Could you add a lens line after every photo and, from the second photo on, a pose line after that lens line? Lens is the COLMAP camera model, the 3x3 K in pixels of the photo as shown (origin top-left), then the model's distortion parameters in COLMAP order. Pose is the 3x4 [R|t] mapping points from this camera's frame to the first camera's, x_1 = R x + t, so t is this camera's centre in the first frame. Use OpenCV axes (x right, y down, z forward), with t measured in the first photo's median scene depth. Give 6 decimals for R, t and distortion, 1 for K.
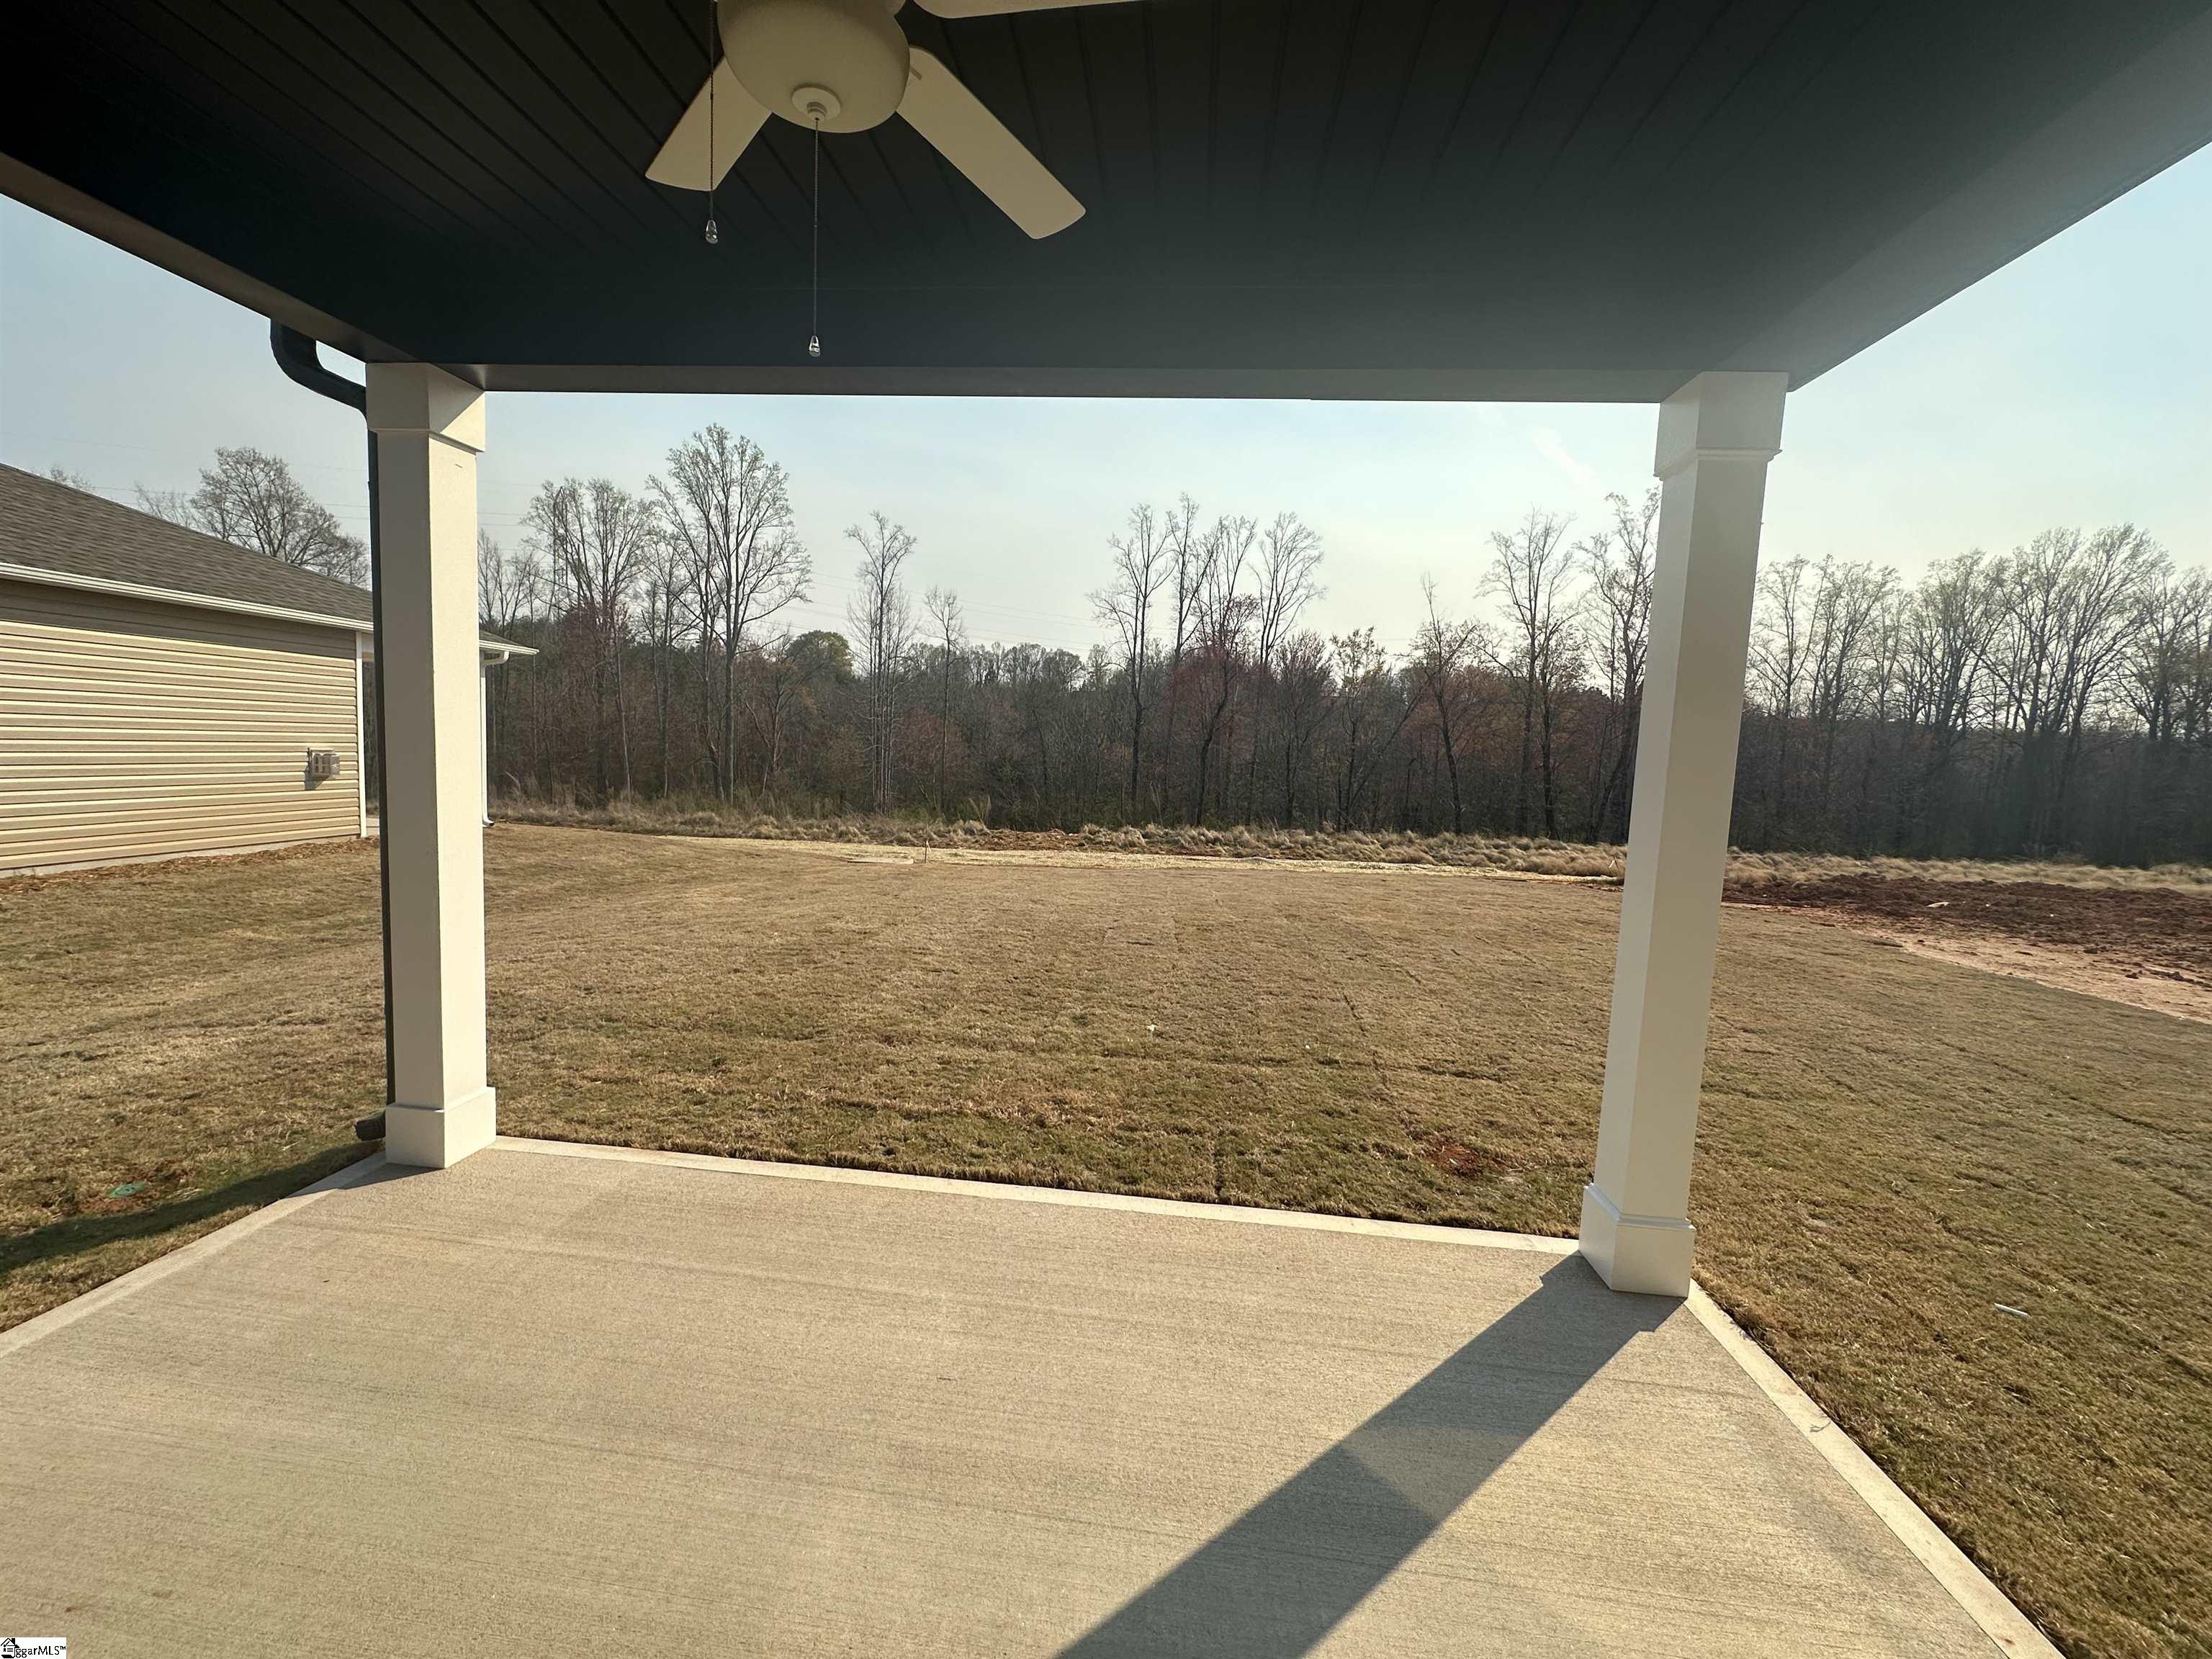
lens RADIAL K [[881.4, 0, 1100.3], [0, 881.4, 825.8], [0, 0, 1]] dist [-0.004035, 0.000844]
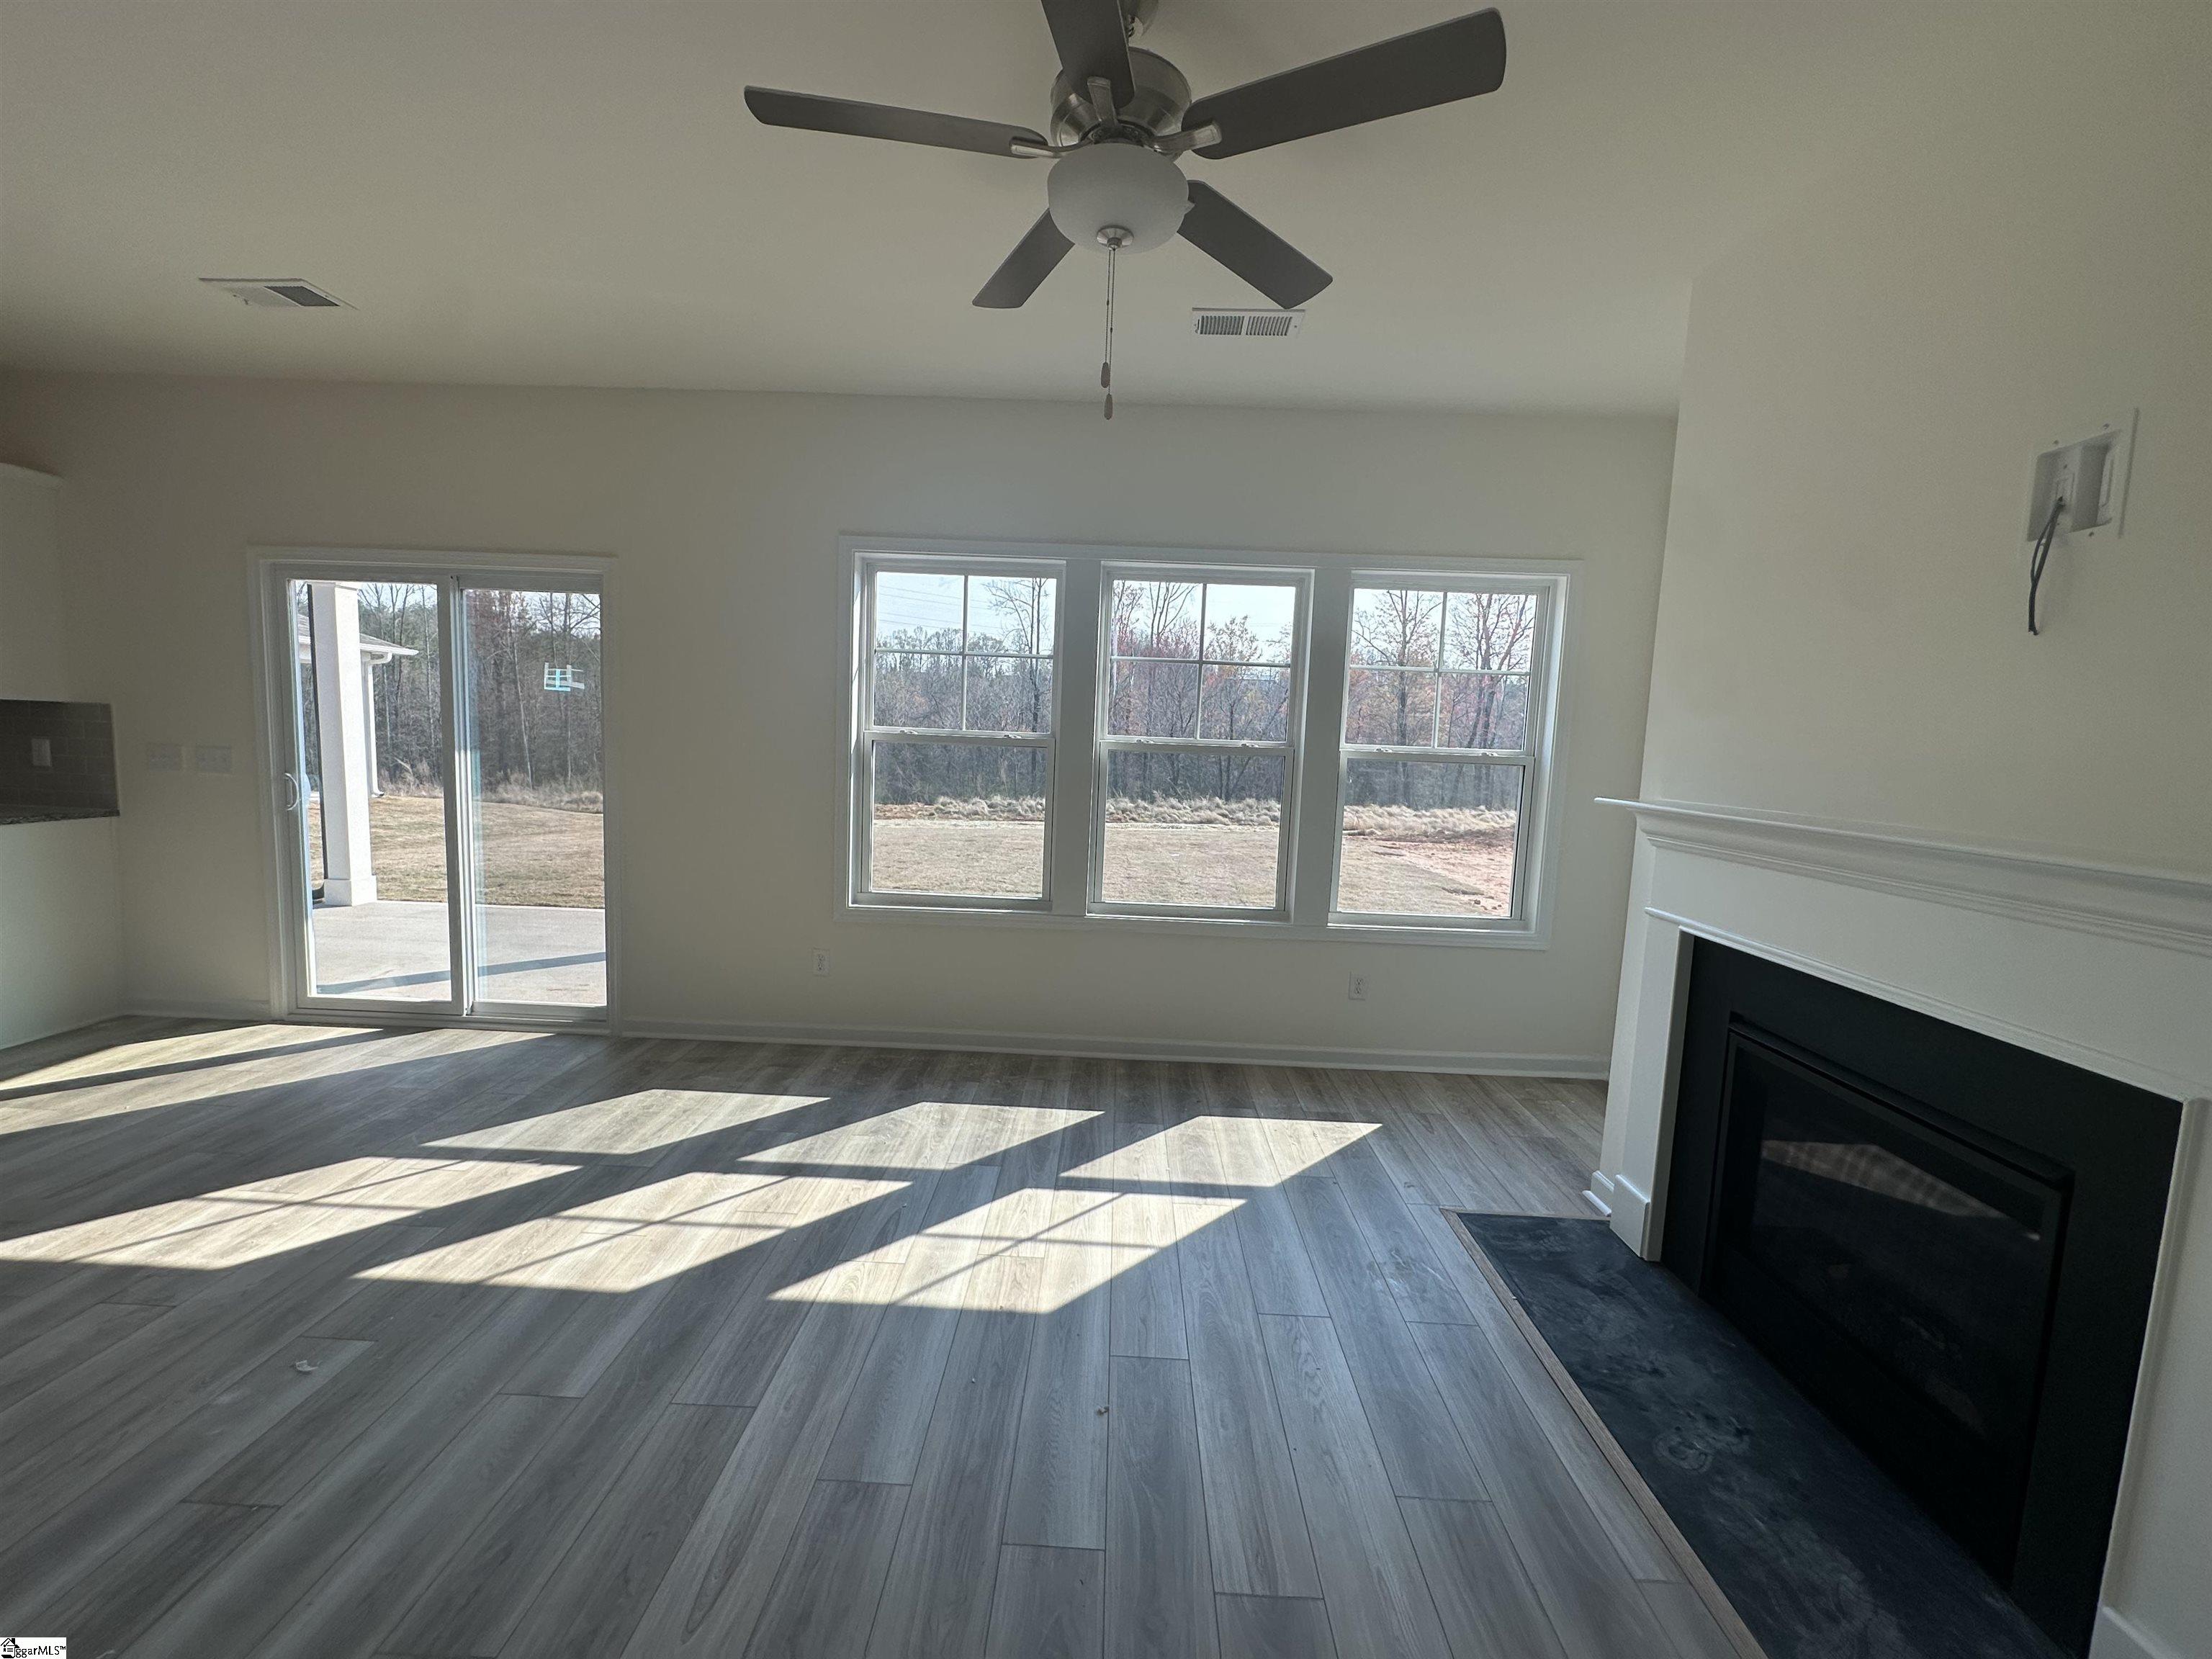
lens RADIAL K [[881.4, 0, 1100.6], [0, 881.4, 827.7], [0, 0, 1]] dist [-0.004035, 0.000844]
pose [[0.997055, -0.019284, 0.074223, 0.476342], [0.017813, 0.999633, 0.020435, 0.082344], [-0.074590, -0.019052, 0.997032, -0.658773]]
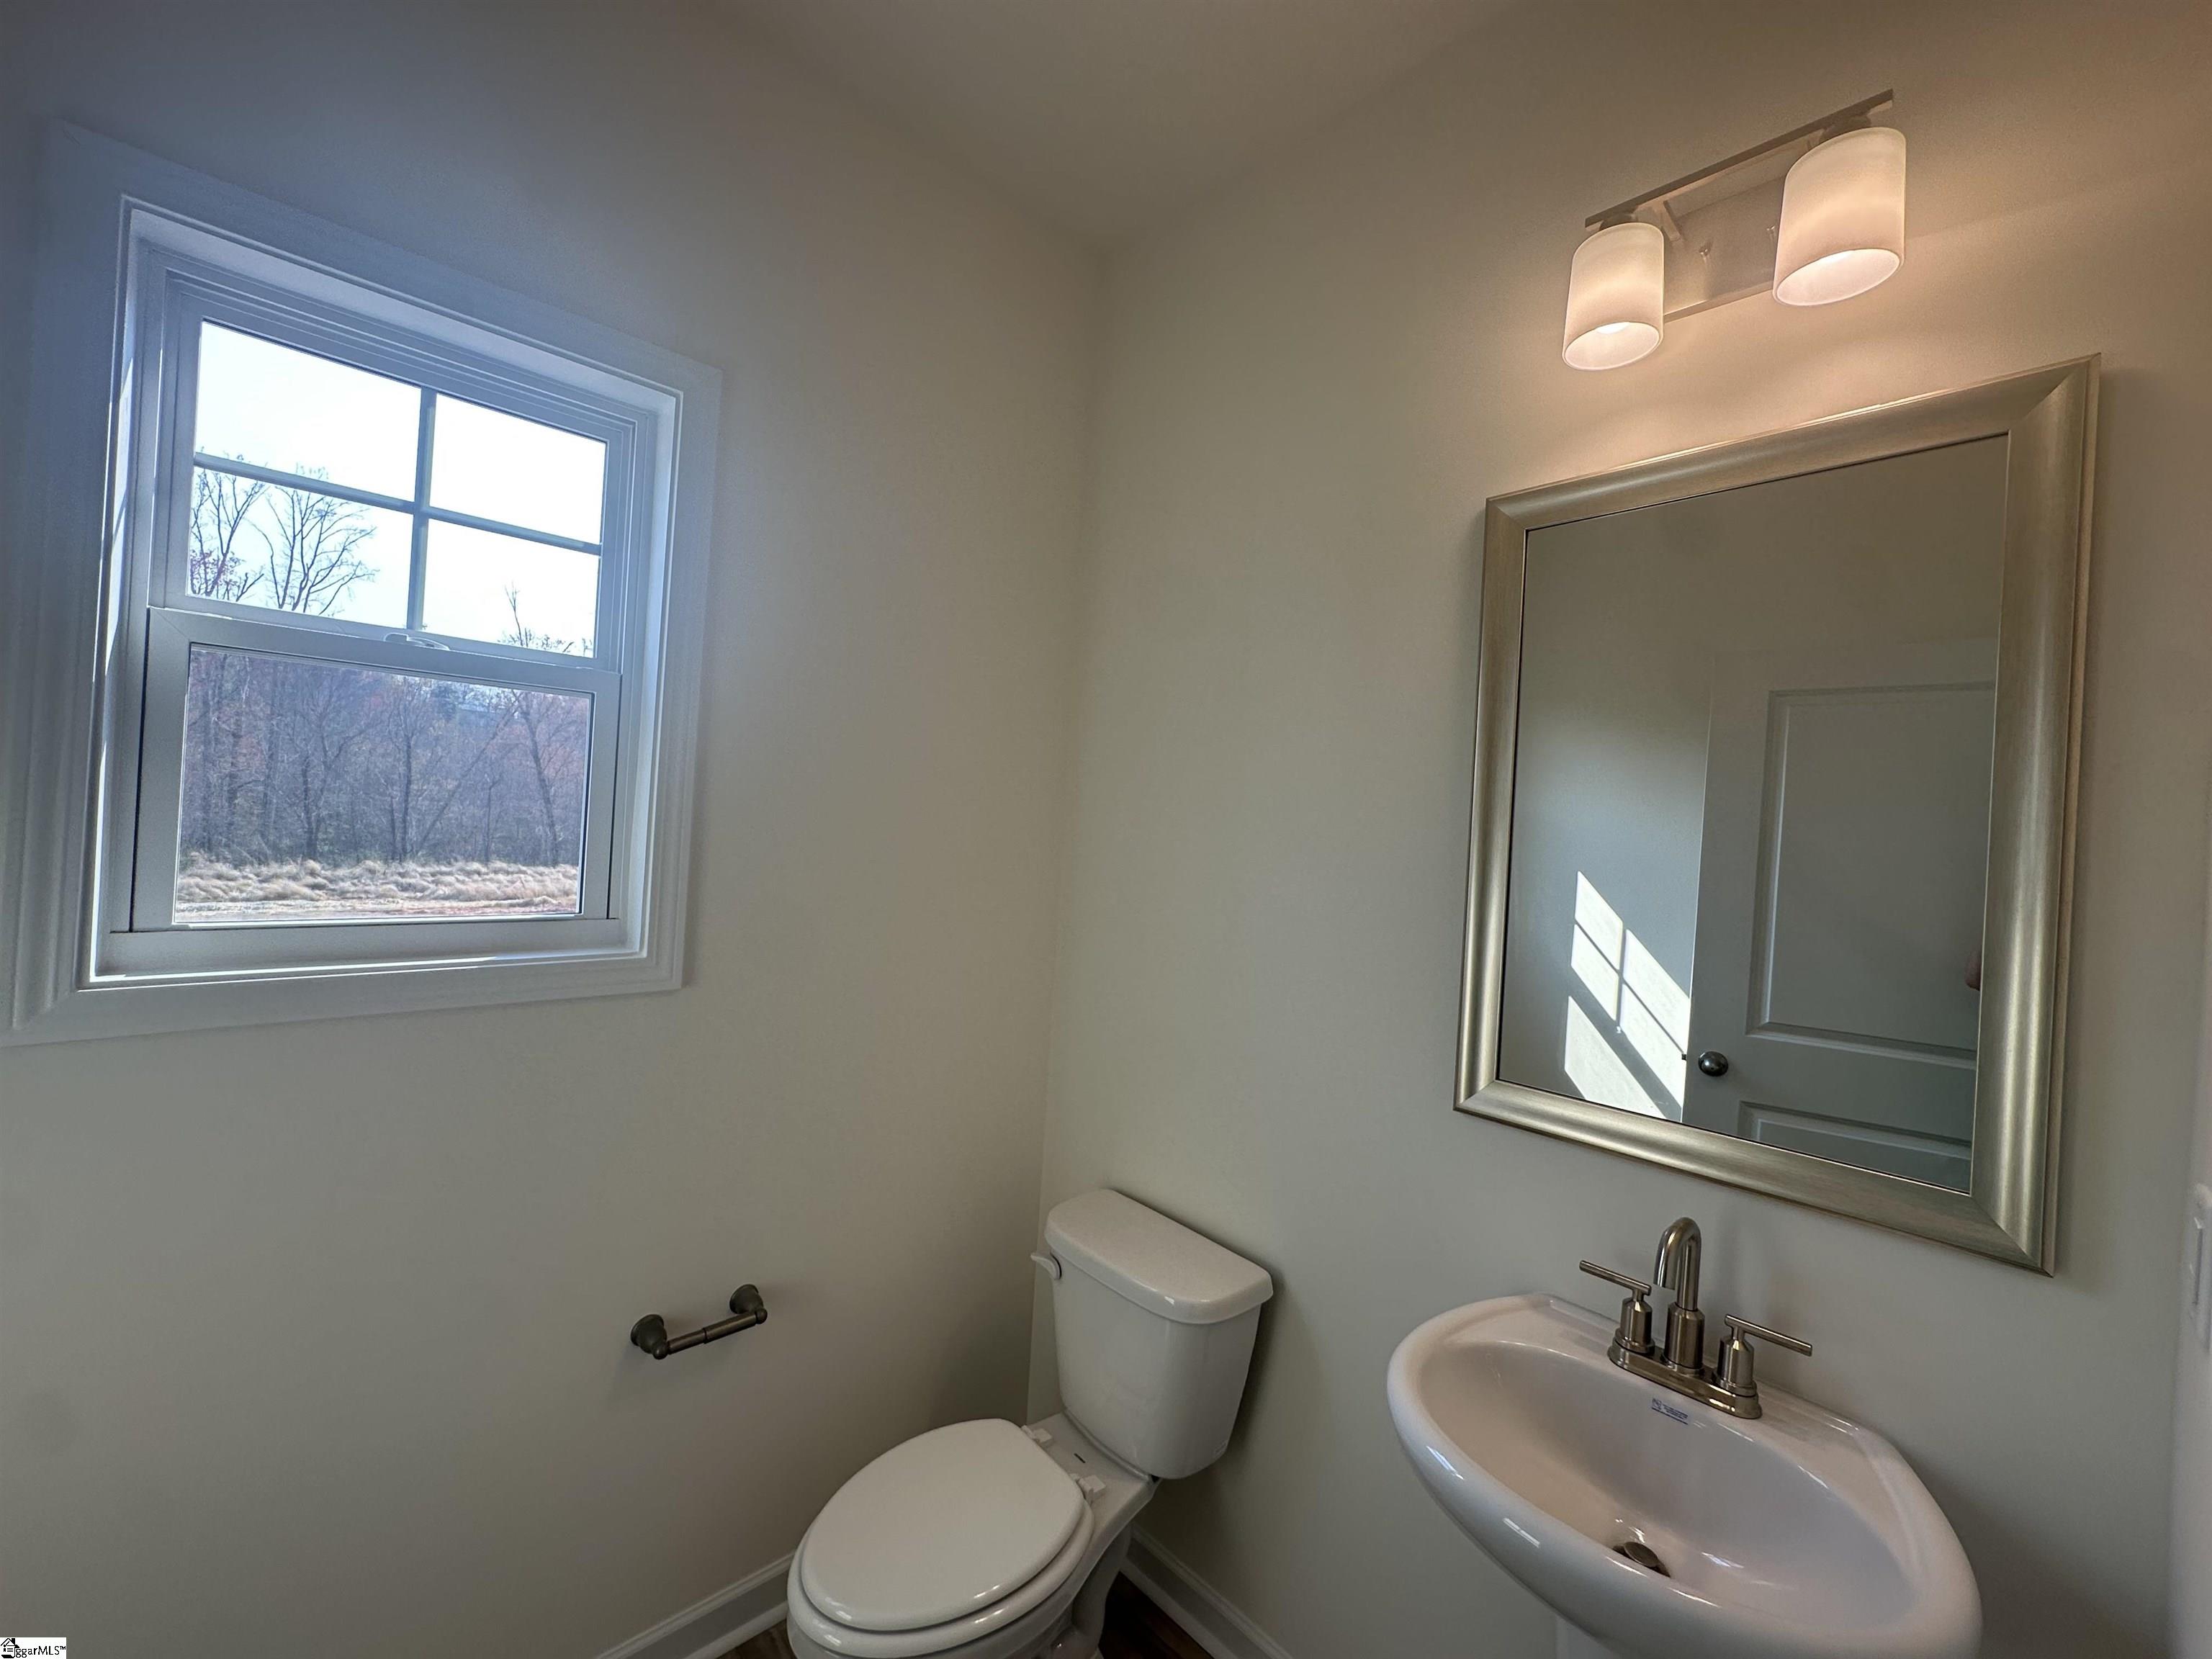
lens RADIAL K [[881.4, 0, 1101.4], [0, 881.4, 825.8], [0, 0, 1]] dist [-0.004035, 0.000844]
pose [[0.657427, -0.013548, 0.753397, 0.953117], [0.038713, 0.999125, -0.015814, 0.063588], [-0.752523, 0.039563, 0.657376, -0.364873]]
